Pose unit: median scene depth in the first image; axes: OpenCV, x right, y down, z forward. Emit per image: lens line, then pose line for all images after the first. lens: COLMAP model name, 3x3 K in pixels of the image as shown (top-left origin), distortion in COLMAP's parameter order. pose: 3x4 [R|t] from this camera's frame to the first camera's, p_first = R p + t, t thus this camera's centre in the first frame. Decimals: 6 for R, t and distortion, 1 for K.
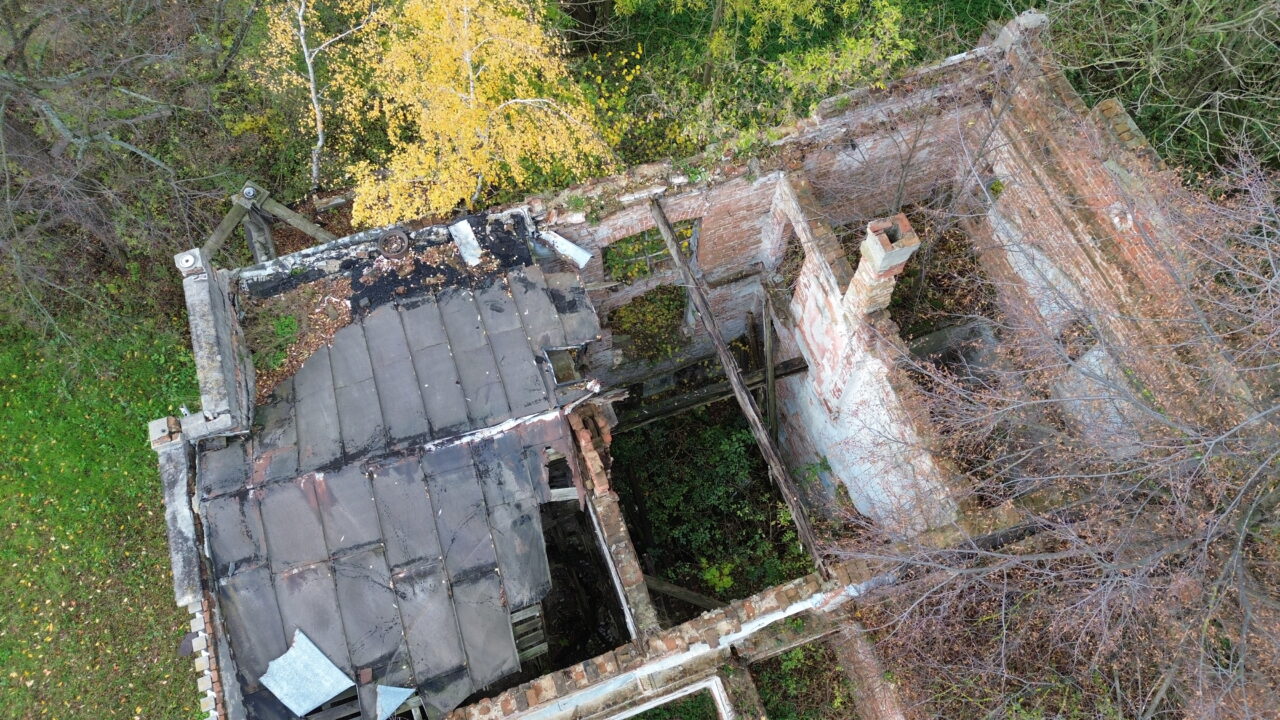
lens RADIAL K [[898.7, 0, 640.4], [0, 898.7, 359.7], [0, 0, 1]] dist [0.043908, -0.000338]
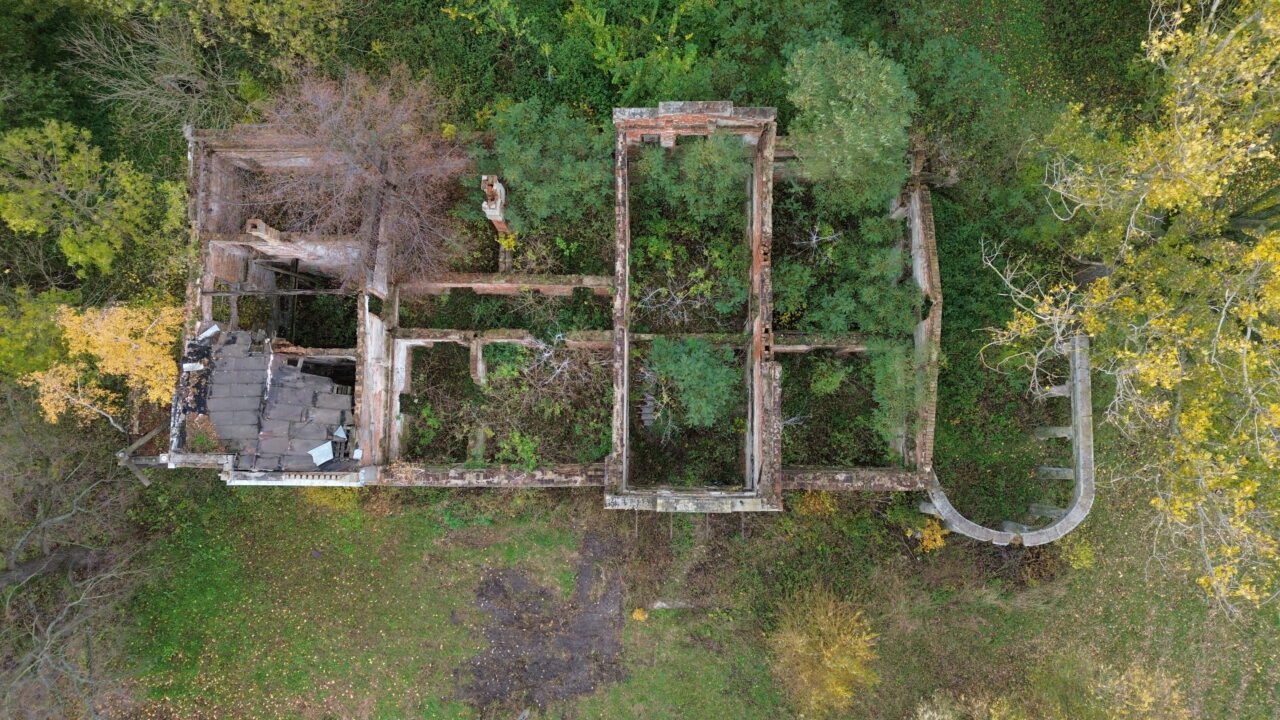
lens RADIAL K [[898.7, 0, 641.3], [0, 898.7, 355.5], [0, 0, 1]] dist [0.043908, -0.000338]
pose [[0.346148, -0.932378, 0.104176, 0.014619], [0.863339, 0.360025, 0.353592, 0.051015], [-0.367187, -0.032456, 0.929581, -1.967077]]
